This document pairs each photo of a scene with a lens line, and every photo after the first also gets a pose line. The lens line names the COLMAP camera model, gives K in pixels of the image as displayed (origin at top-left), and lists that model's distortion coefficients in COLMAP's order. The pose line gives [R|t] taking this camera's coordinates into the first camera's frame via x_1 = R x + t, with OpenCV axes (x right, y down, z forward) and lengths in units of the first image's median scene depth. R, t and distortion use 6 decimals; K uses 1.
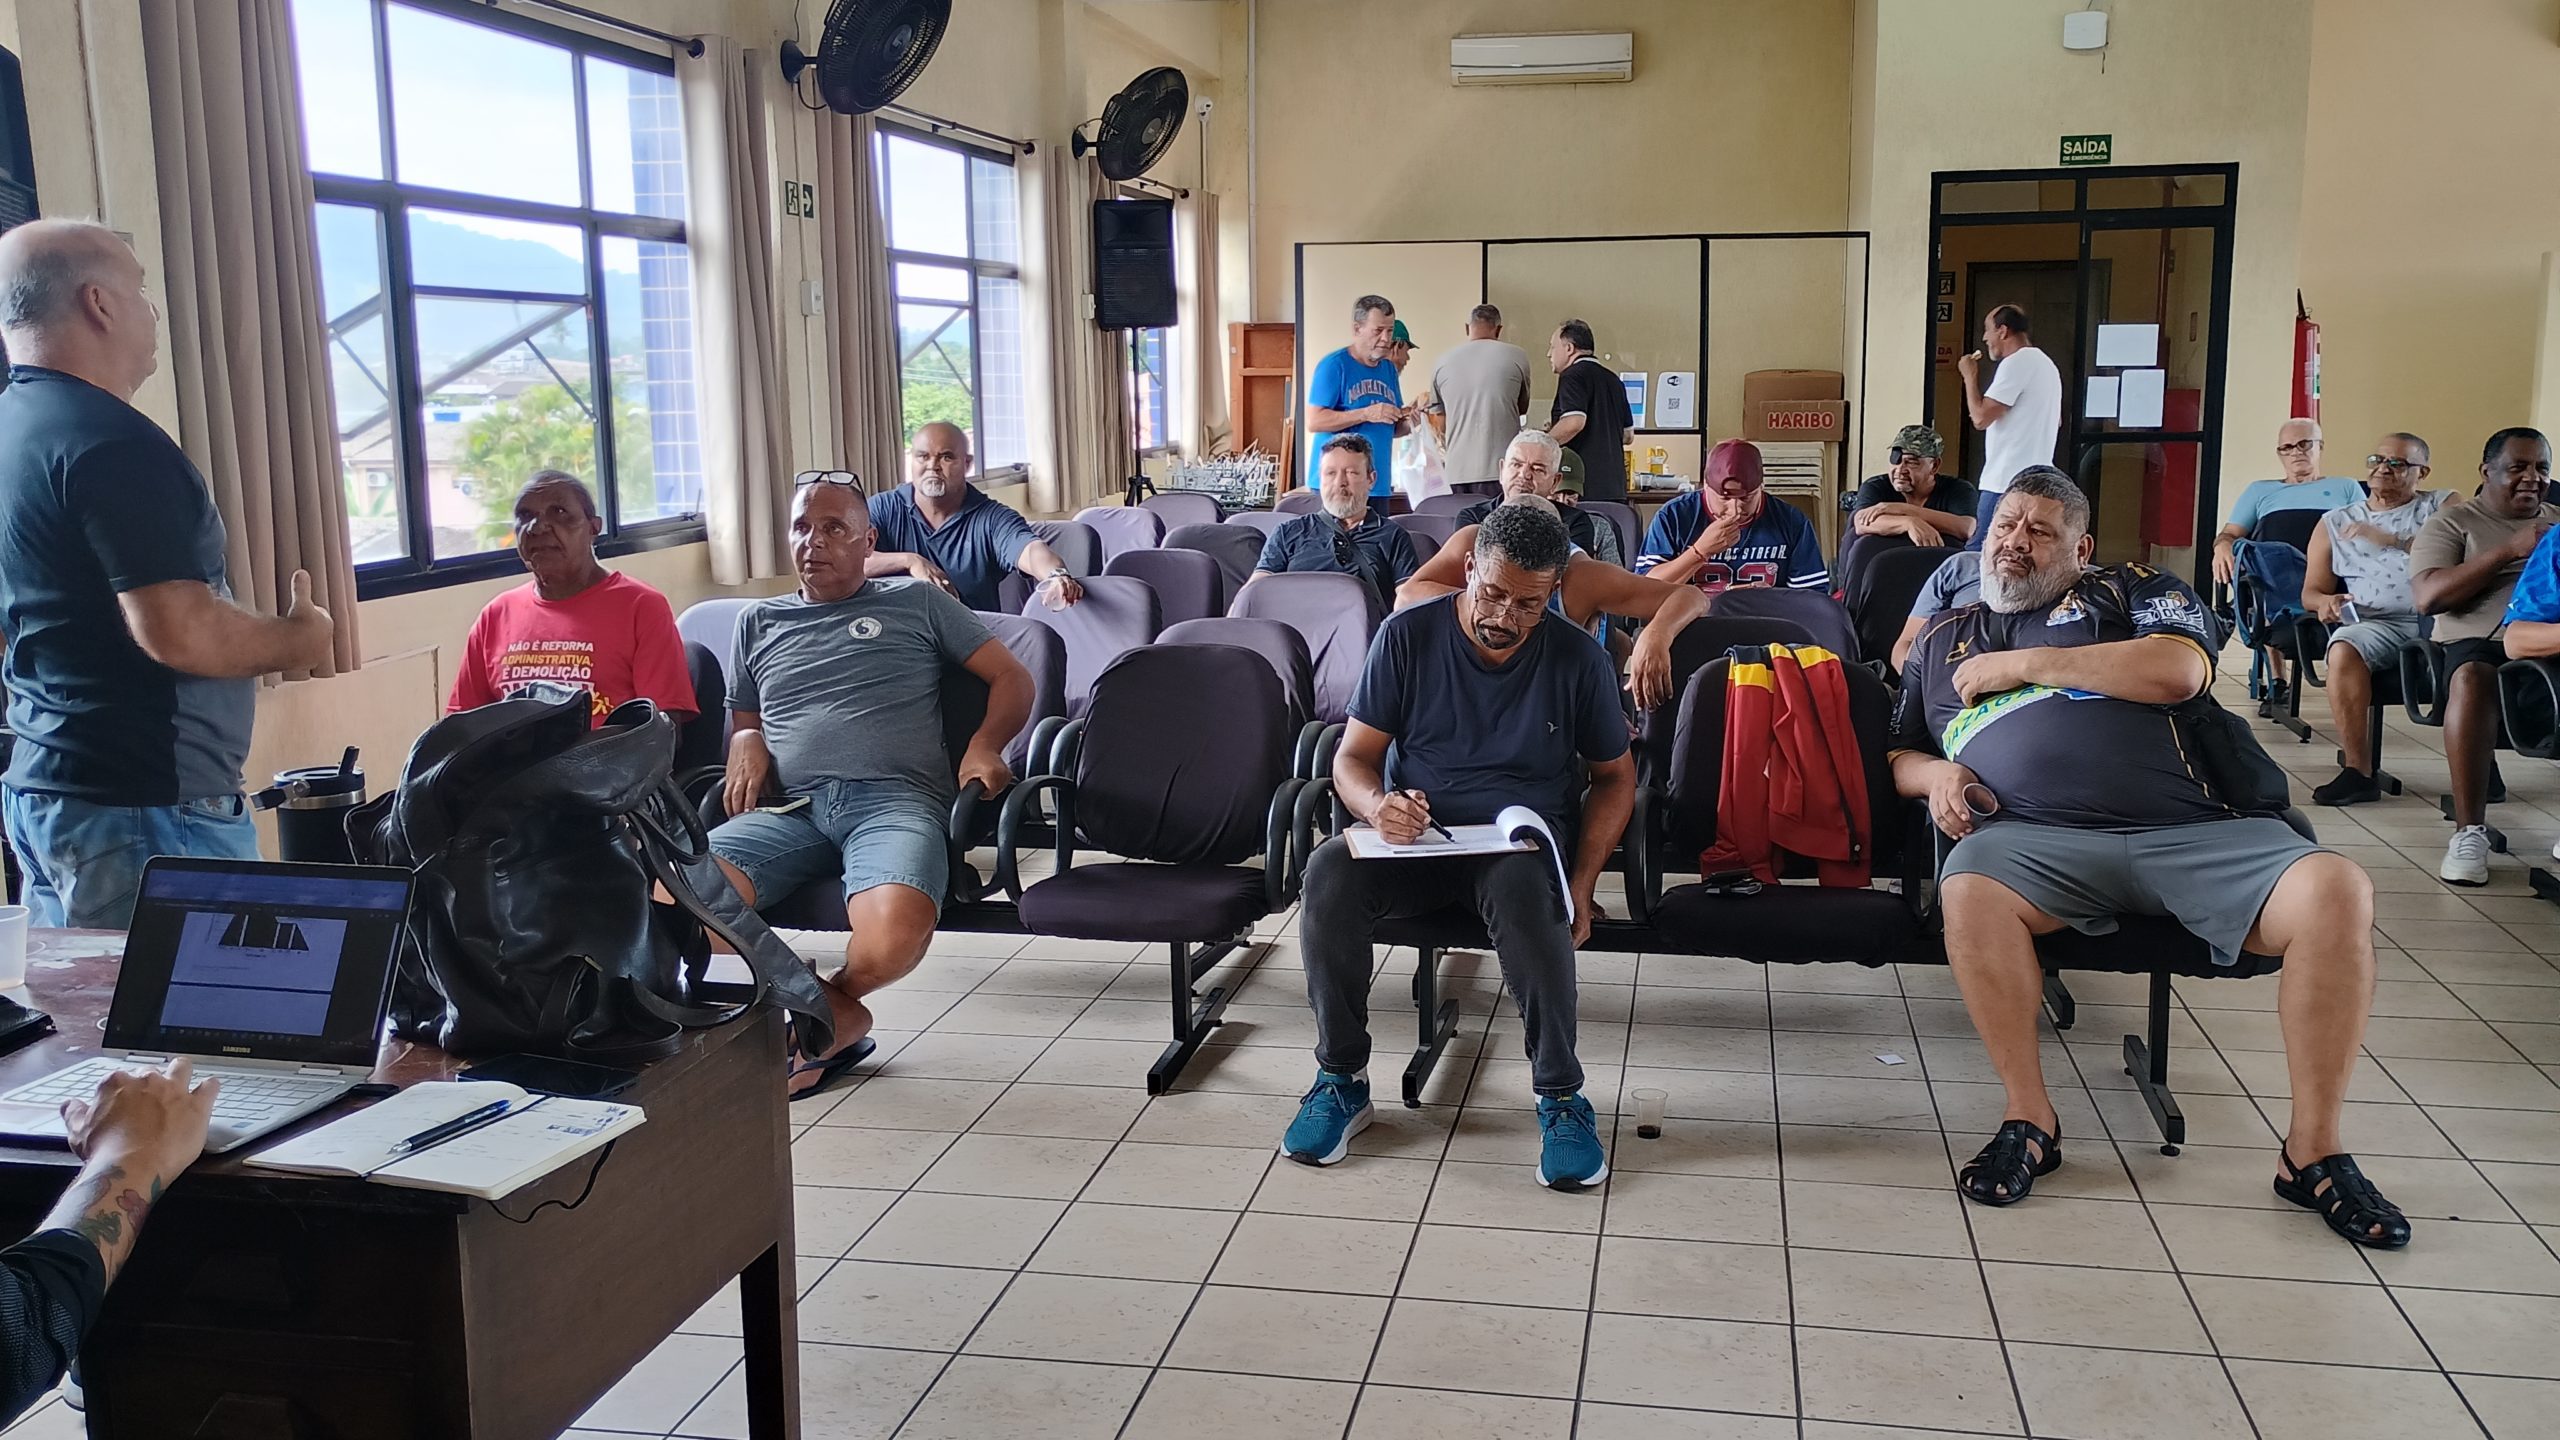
lens RADIAL K [[2239.4, 0, 1280.0], [0, 2239.4, 720.0], [0, 0, 1]] dist [0.006051, -0.009538]
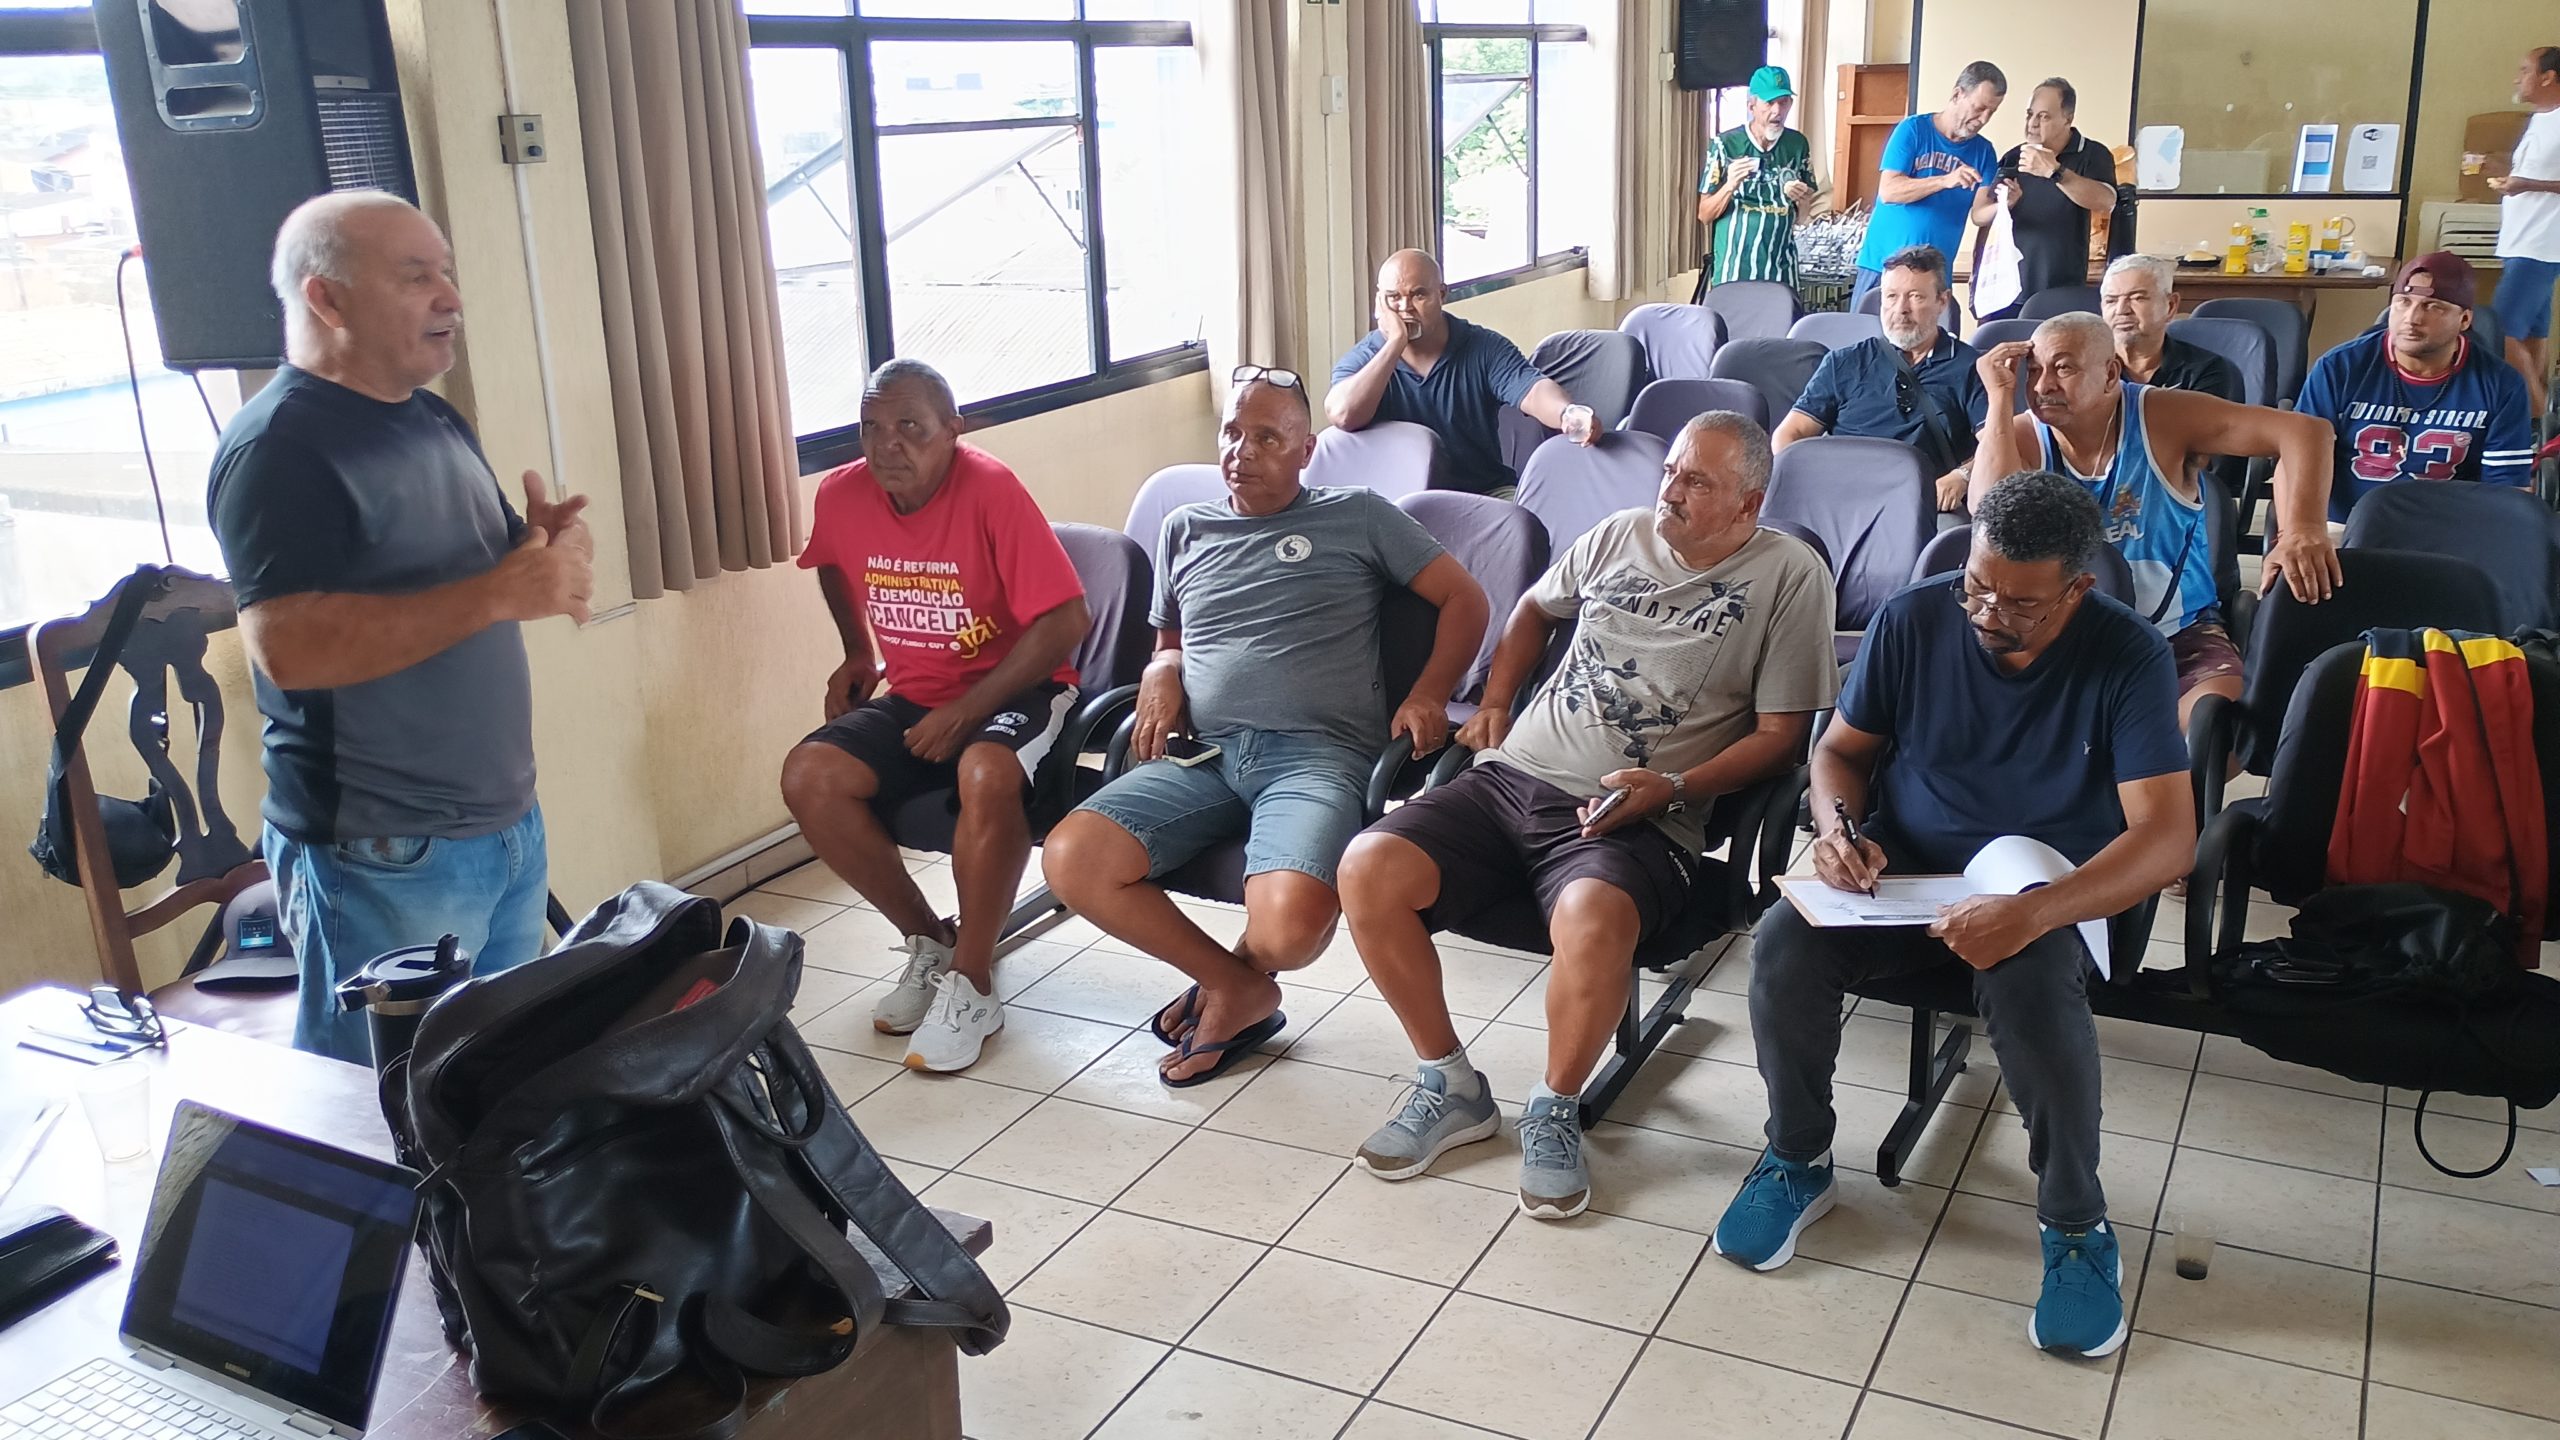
lens RADIAL K [[2195.8, 0, 1270.8], [0, 2195.8, 700.7], [0, 0, 1]] dist [0.015455, -0.000961]
pose [[0.959933, 0.059967, -0.273739, 0.045852], [-0.024916, 0.991231, 0.129774, -0.092975], [0.279121, -0.117754, 0.953009, 0.162970]]
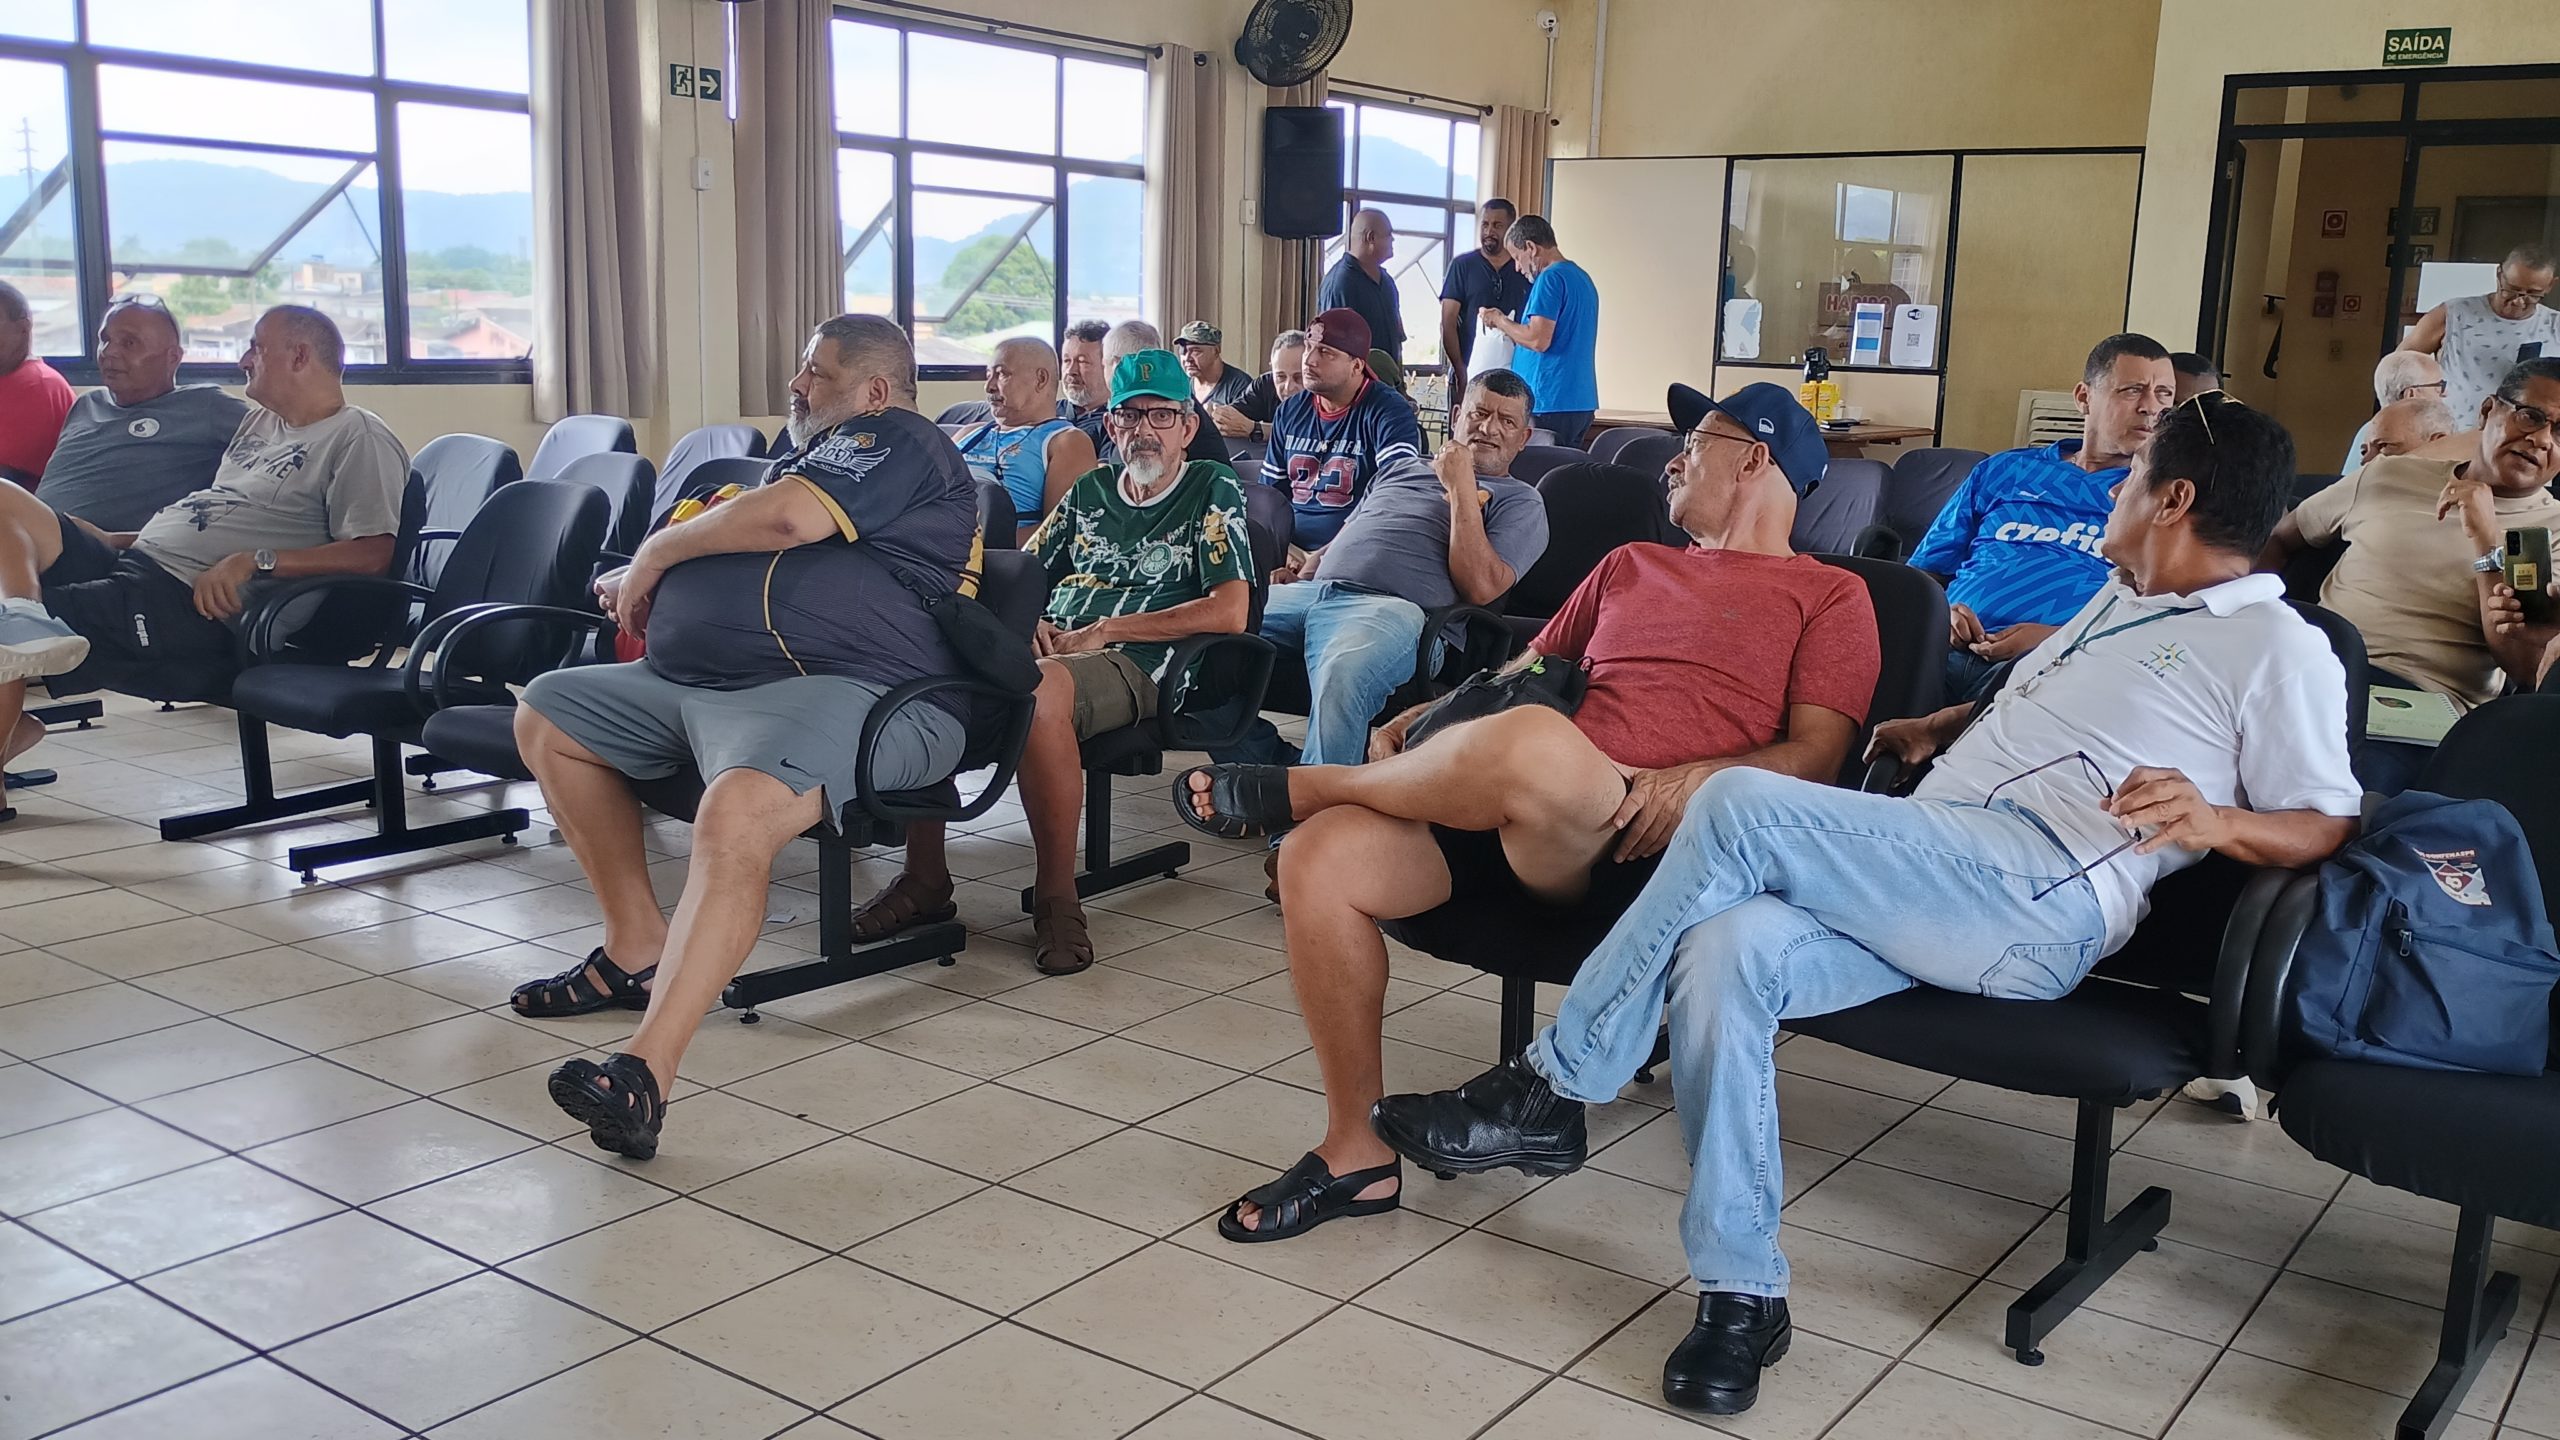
lens RADIAL K [[2239.4, 0, 1280.0], [0, 2239.4, 720.0], [0, 0, 1]] dist [0.006051, -0.009538]
pose [[0.913321, 0.106346, -0.393110, 0.784811], [-0.100708, 0.994300, 0.035006, 0.009661], [0.394592, 0.007618, 0.918825, 0.198733]]
